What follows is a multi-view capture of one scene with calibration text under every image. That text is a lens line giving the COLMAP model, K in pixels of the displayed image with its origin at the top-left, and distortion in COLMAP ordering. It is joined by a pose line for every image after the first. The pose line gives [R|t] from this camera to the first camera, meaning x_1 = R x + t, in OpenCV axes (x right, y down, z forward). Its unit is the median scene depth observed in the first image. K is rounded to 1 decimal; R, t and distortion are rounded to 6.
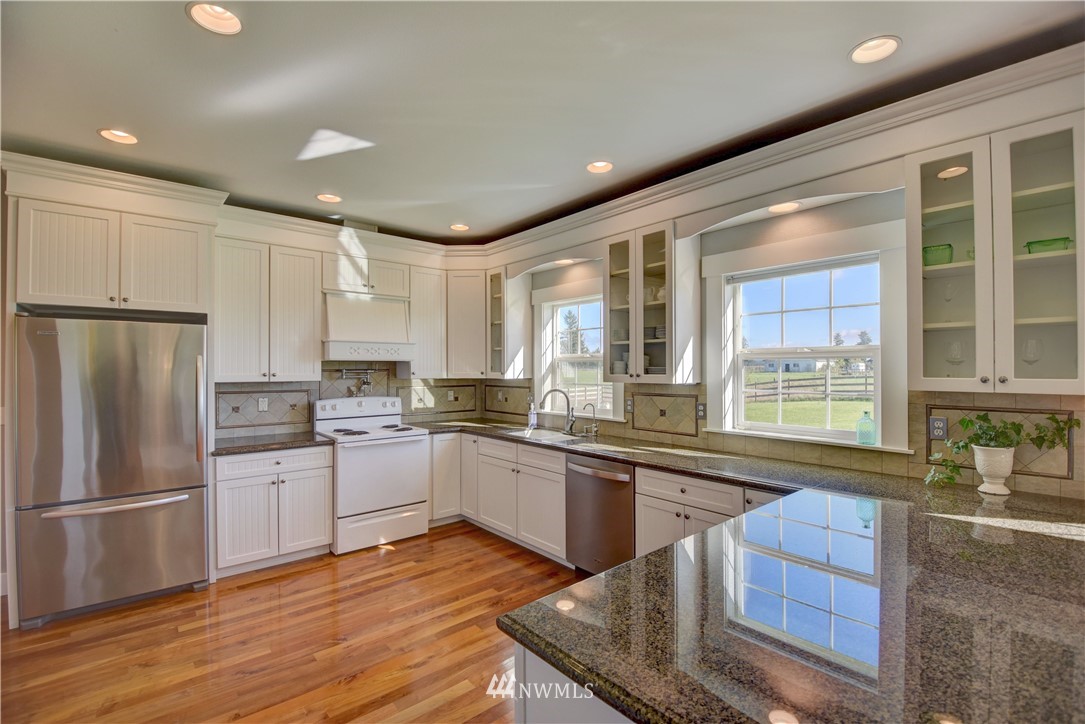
lens RADIAL K [[473.5, 0, 570.2], [0, 473.5, 376.0], [0, 0, 1]] dist [-0.015032, -0.000228]
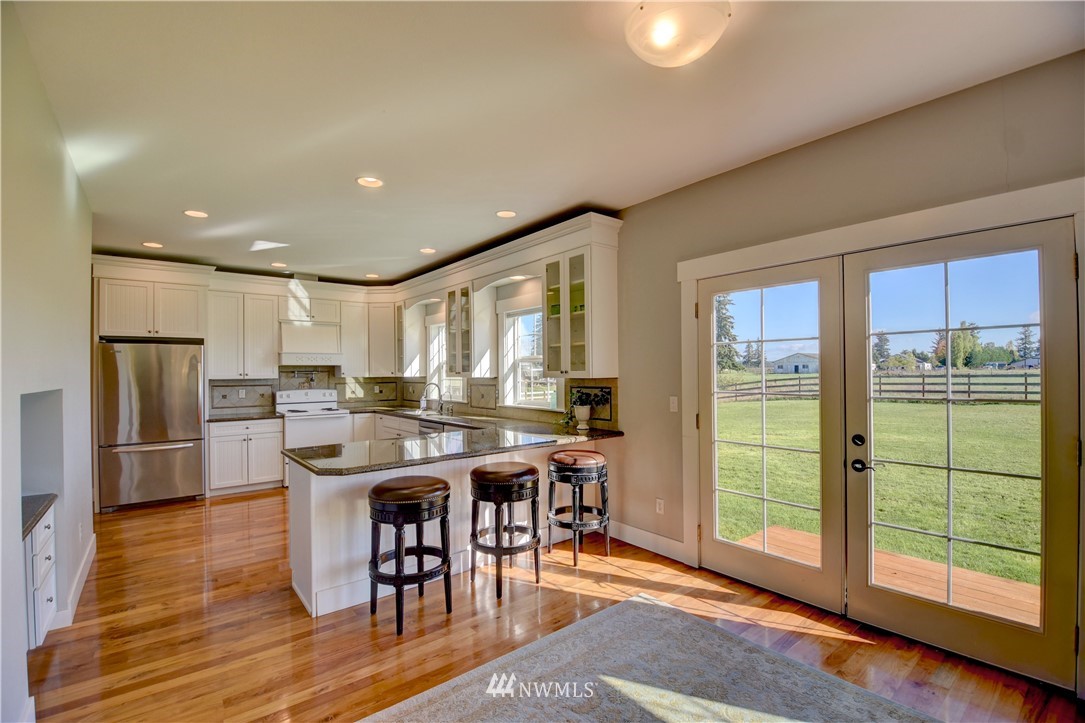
lens RADIAL K [[475.8, 0, 561.9], [0, 475.8, 377.5], [0, 0, 1]] dist [-0.002901, -0.000057]
pose [[0.999403, -0.007783, -0.033656, 0.494549], [0.007695, 0.999967, -0.002764, 0.020160], [0.033676, 0.002504, 0.999430, -0.576876]]
